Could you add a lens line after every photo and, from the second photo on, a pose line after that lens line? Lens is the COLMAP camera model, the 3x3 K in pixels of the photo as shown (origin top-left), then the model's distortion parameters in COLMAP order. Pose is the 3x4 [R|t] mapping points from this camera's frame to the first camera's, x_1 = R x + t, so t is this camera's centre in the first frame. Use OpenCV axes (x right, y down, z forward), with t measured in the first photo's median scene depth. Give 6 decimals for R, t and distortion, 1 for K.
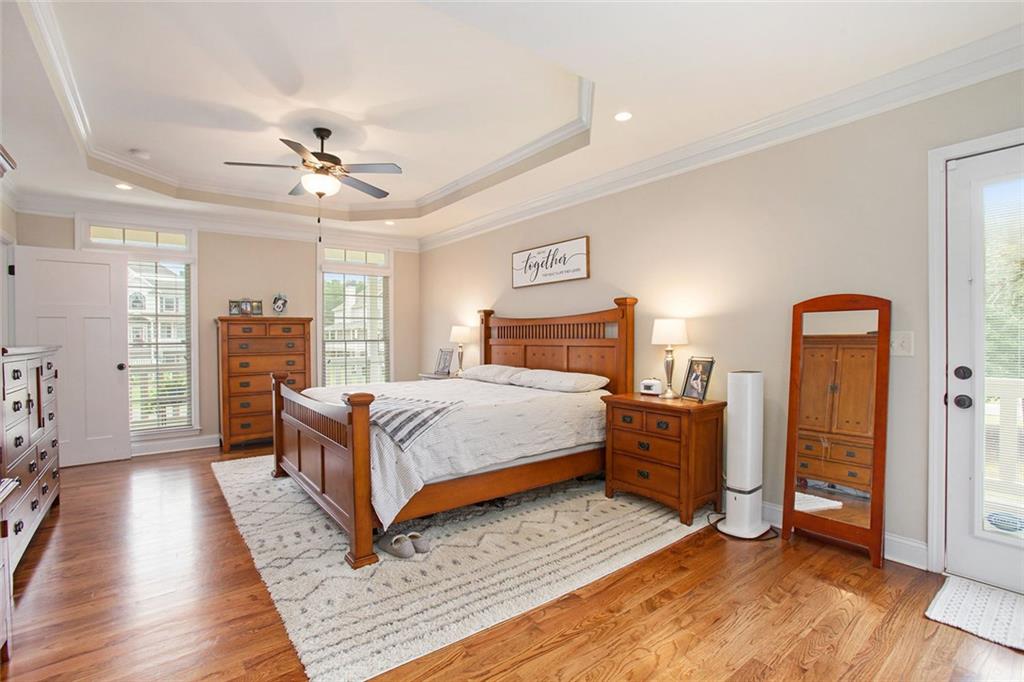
lens RADIAL K [[469.4, 0, 508.4], [0, 469.4, 345.0], [0, 0, 1]] dist [-0.037968, 0.004213]
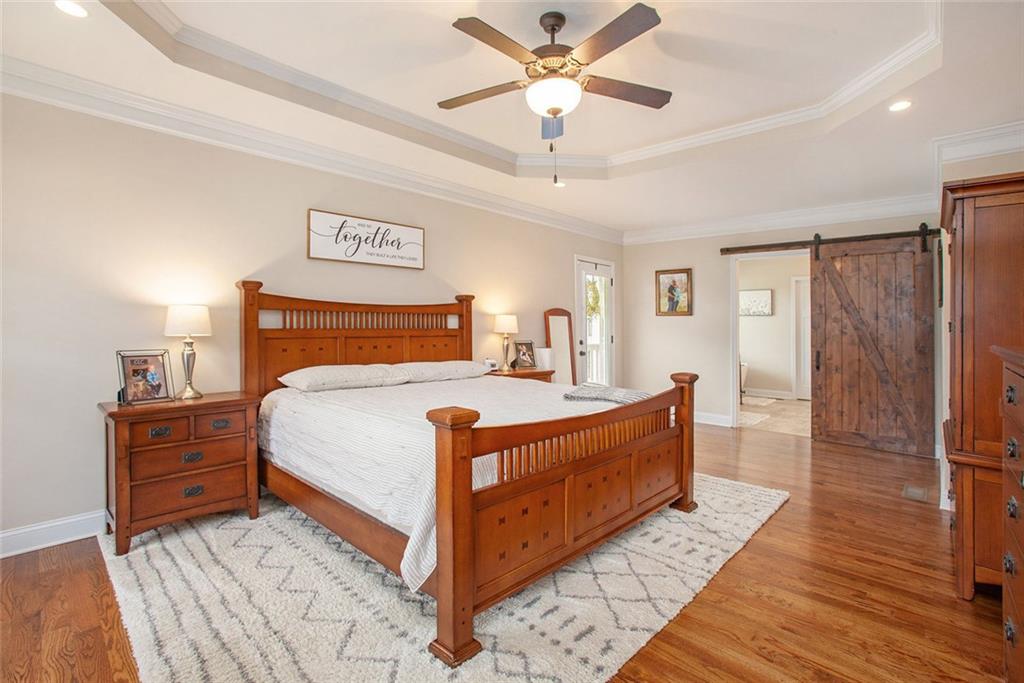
lens RADIAL K [[469.4, 0, 511.4], [0, 469.4, 321.9], [0, 0, 1]] dist [-0.037968, 0.004213]
pose [[-0.145156, 0.013729, 0.989313, -0.822337], [0.012084, 0.999854, -0.012102, -0.013121], [-0.989335, 0.010198, -0.145301, 0.902356]]
